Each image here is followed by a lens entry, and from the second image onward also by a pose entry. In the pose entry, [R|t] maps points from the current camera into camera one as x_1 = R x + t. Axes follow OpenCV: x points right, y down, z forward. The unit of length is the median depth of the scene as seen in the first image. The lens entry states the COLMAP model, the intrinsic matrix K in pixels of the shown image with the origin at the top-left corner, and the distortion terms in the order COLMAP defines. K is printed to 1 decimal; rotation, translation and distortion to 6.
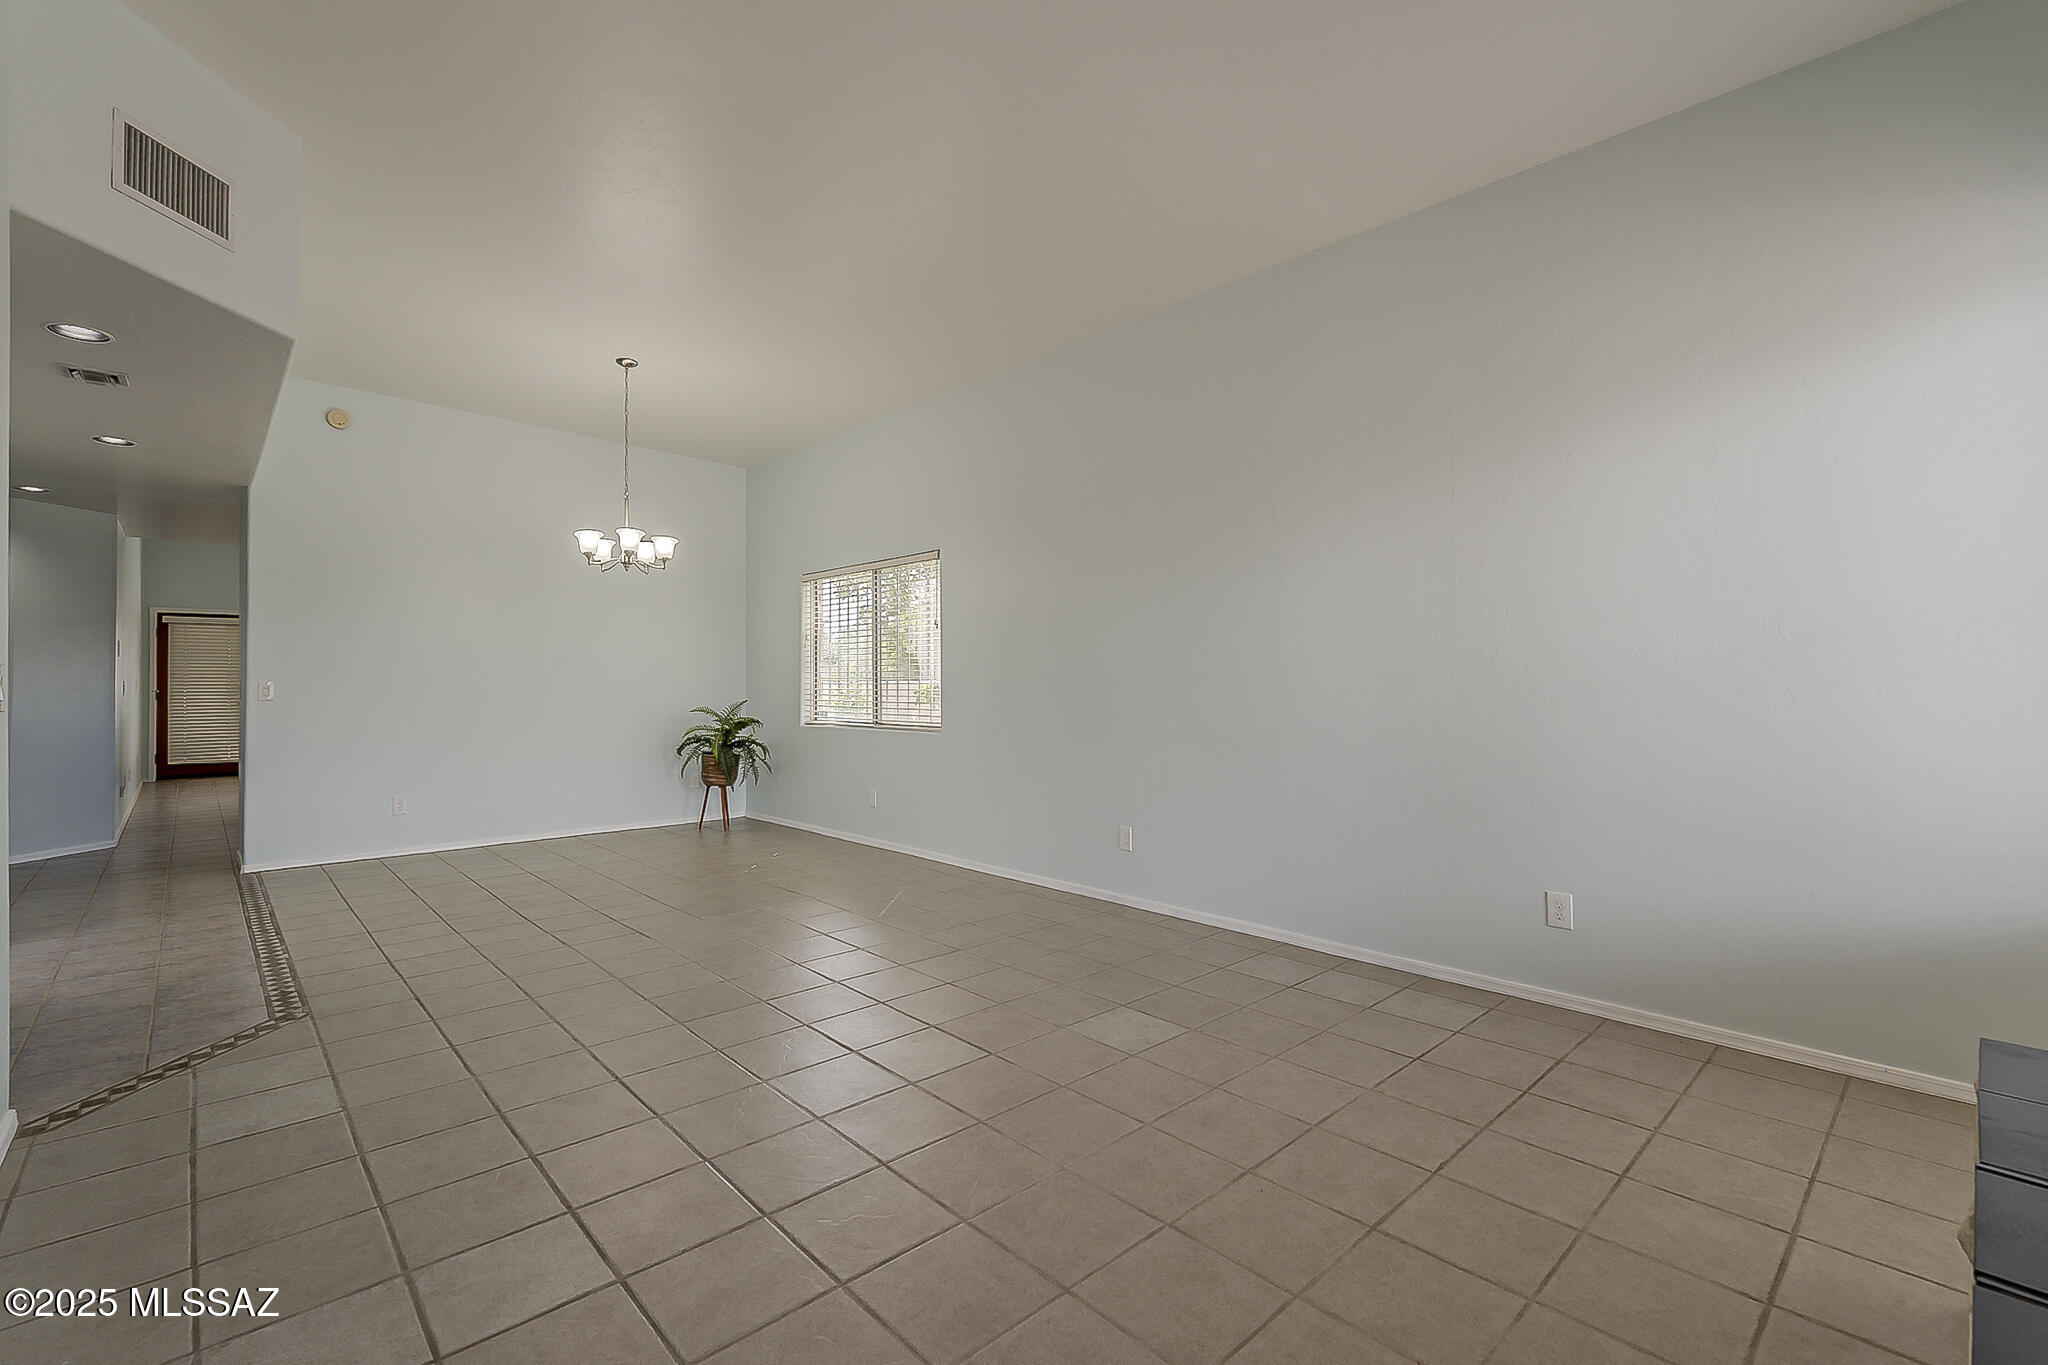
lens RADIAL K [[897.7, 0, 1022.1], [0, 897.7, 676.2], [0, 0, 1]] dist [0.007296, 0.000473]
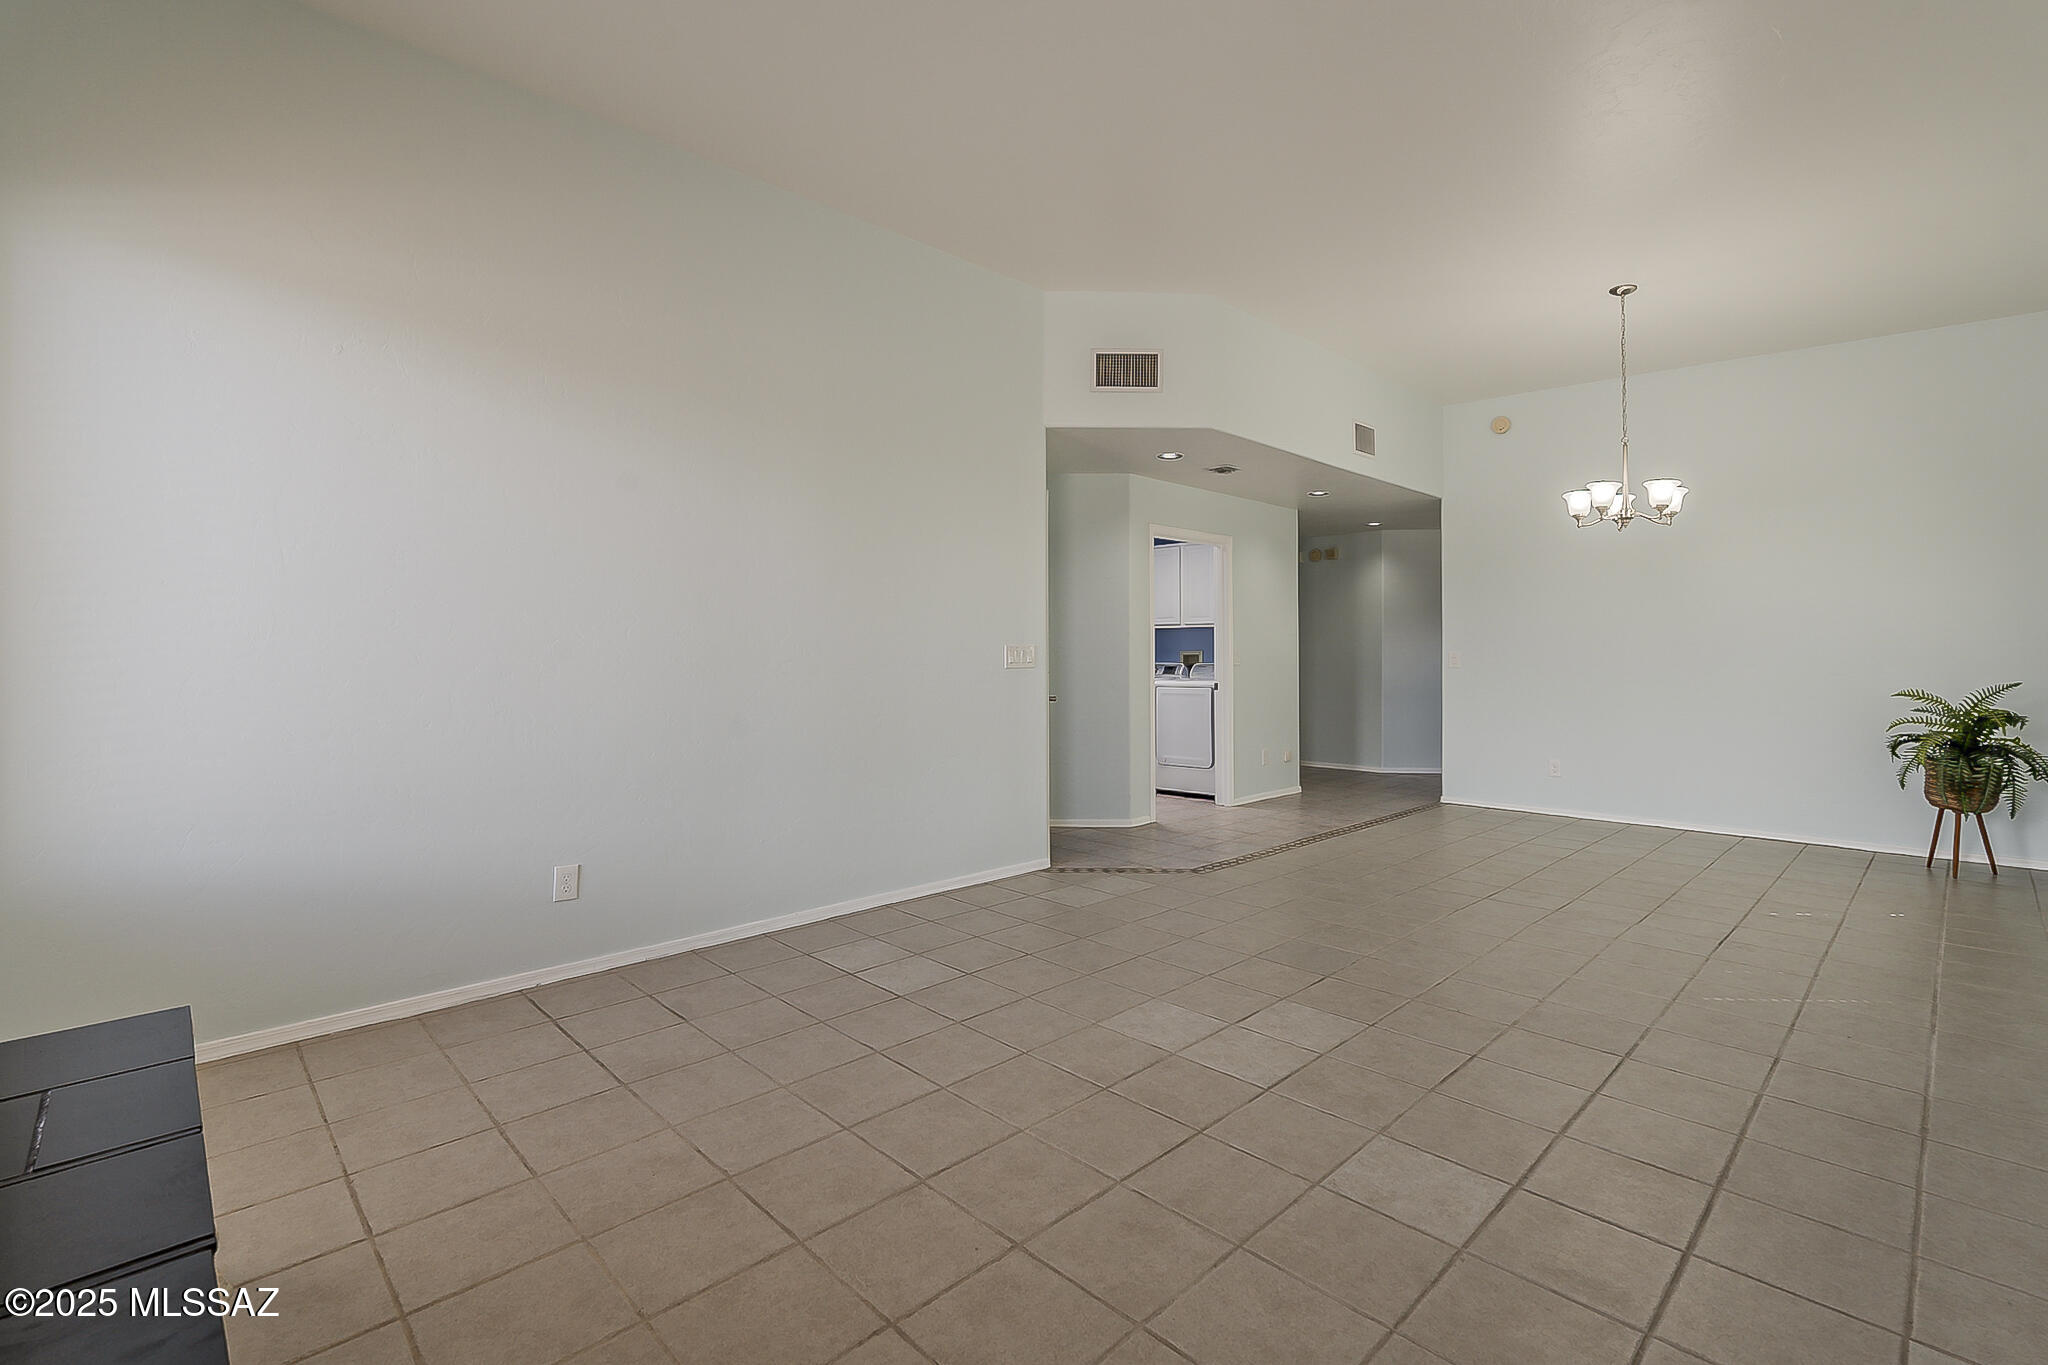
lens RADIAL K [[911.0, 0, 1027.6], [0, 911.0, 643.4], [0, 0, 1]] dist [0.000150, -0.000068]
pose [[0.025055, -0.004847, -0.999674, 0.727046], [0.005169, 0.999976, -0.004719, -0.002730], [0.999673, -0.005049, 0.025079, 0.655227]]
